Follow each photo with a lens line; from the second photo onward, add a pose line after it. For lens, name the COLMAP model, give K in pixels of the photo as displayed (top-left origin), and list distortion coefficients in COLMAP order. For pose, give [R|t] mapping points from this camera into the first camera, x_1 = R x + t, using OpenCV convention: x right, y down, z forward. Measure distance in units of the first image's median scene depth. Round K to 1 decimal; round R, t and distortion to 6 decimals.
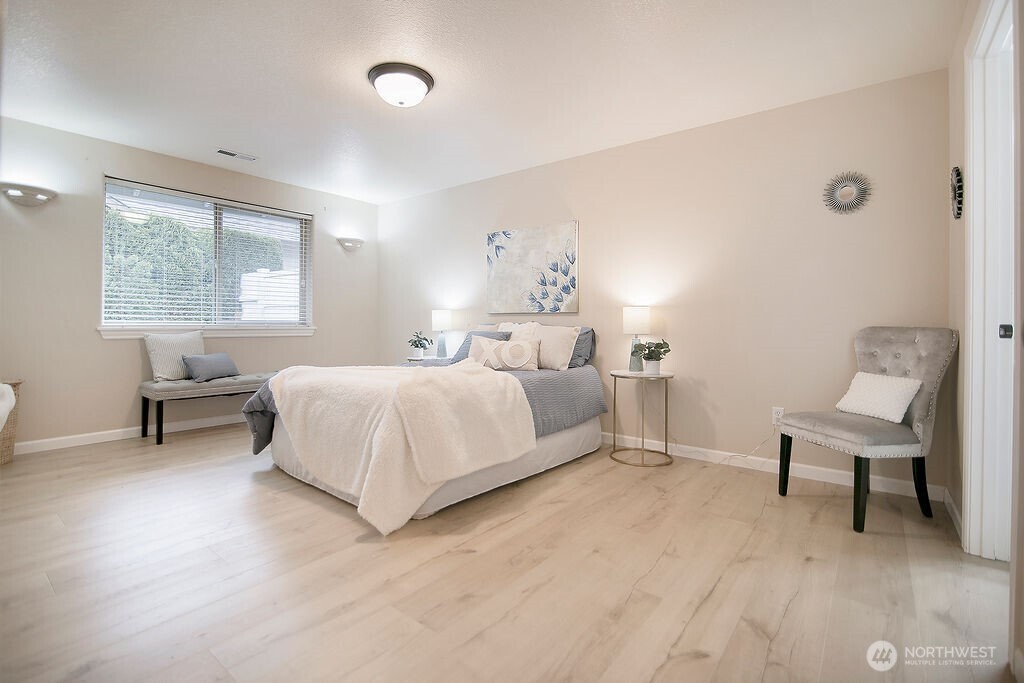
lens RADIAL K [[477.3, 0, 529.7], [0, 477.3, 342.6], [0, 0, 1]] dist [-0.001974, -0.000020]
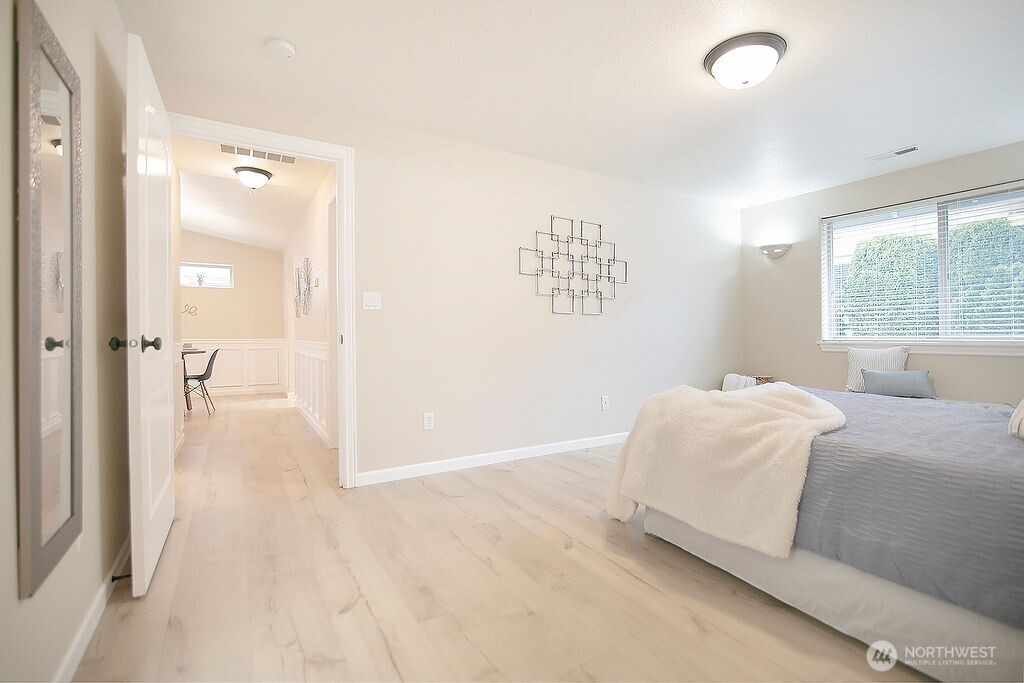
lens RADIAL K [[450.4, 0, 512.0], [0, 450.4, 341.5], [0, 0, 1]] dist [-0.000563, -0.000014]
pose [[-0.373109, 0.003248, -0.927782, 0.434845], [-0.037165, 0.999139, 0.018444, -0.022140], [0.927043, 0.041362, -0.372667, 0.618500]]
